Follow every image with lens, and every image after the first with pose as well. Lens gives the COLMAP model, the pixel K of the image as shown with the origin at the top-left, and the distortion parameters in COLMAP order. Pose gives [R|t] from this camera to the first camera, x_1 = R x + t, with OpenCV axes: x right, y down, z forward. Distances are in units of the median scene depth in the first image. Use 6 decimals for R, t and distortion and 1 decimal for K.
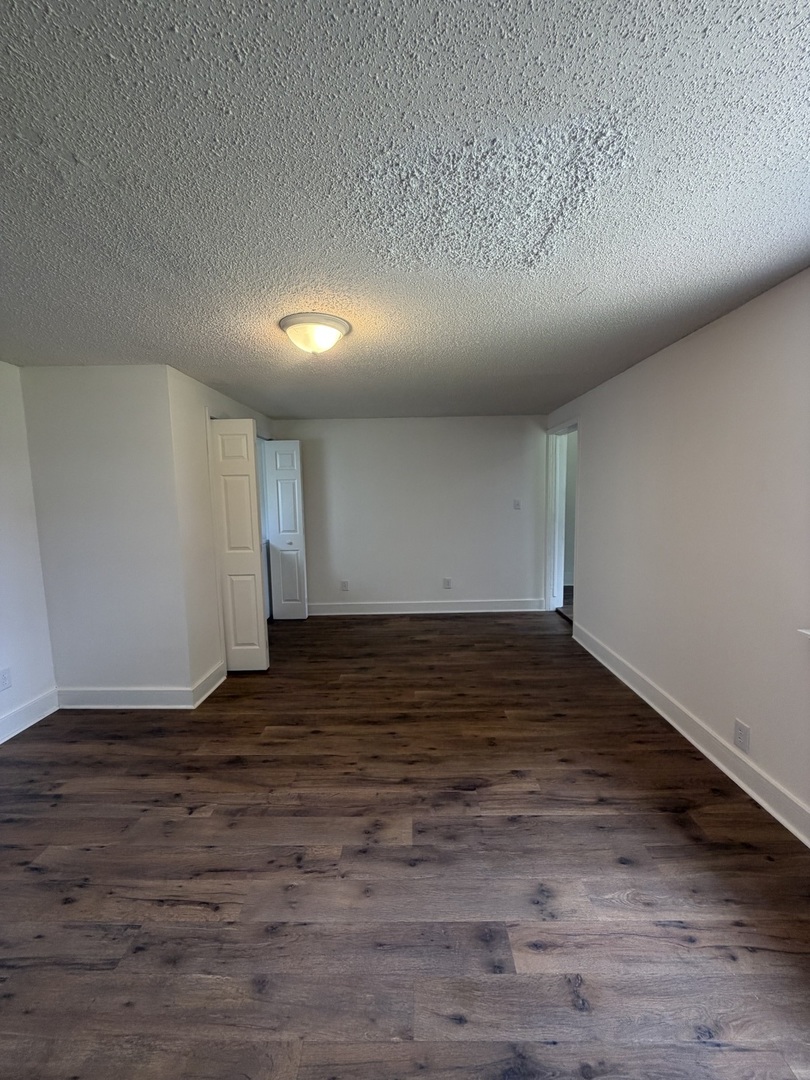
lens RADIAL K [[431.0, 0, 405.3], [0, 431.0, 537.4], [0, 0, 1]] dist [-0.000324, 0.000157]
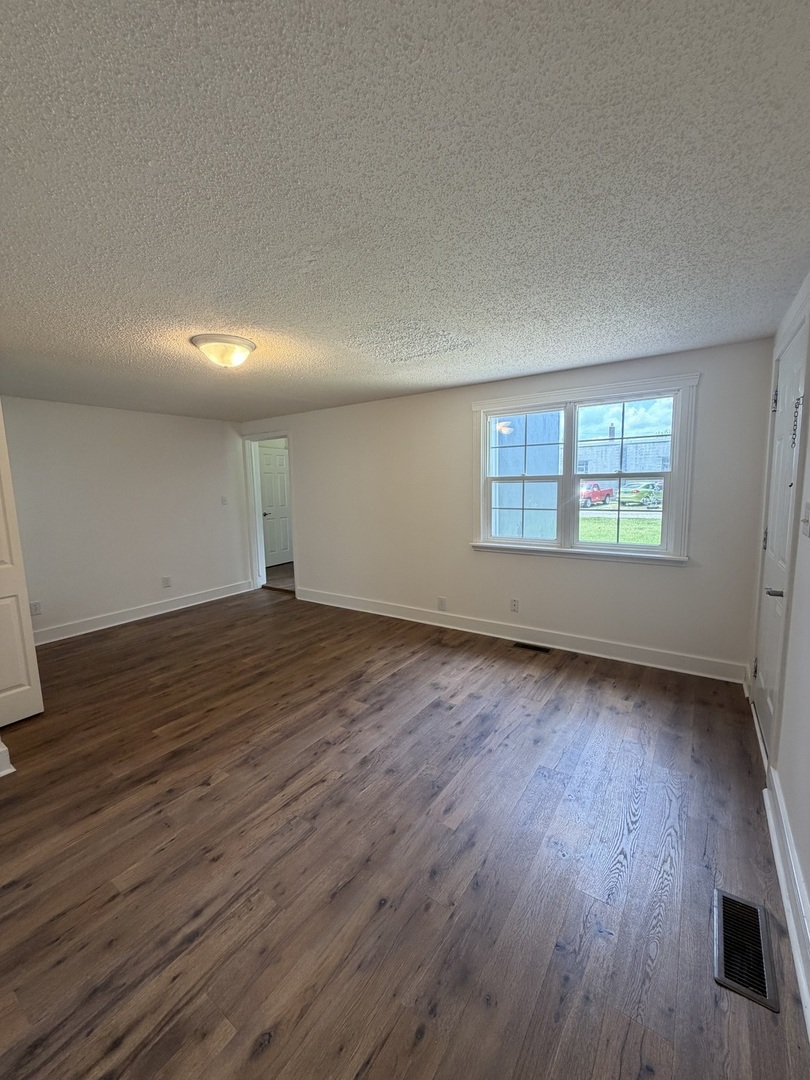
lens RADIAL K [[431.0, 0, 405.3], [0, 431.0, 537.4], [0, 0, 1]] dist [-0.000324, 0.000157]
pose [[0.560581, -0.099750, 0.822070, -0.927181], [0.100113, 0.993601, 0.052294, 0.019761], [-0.822026, 0.052985, 0.566980, -0.037091]]
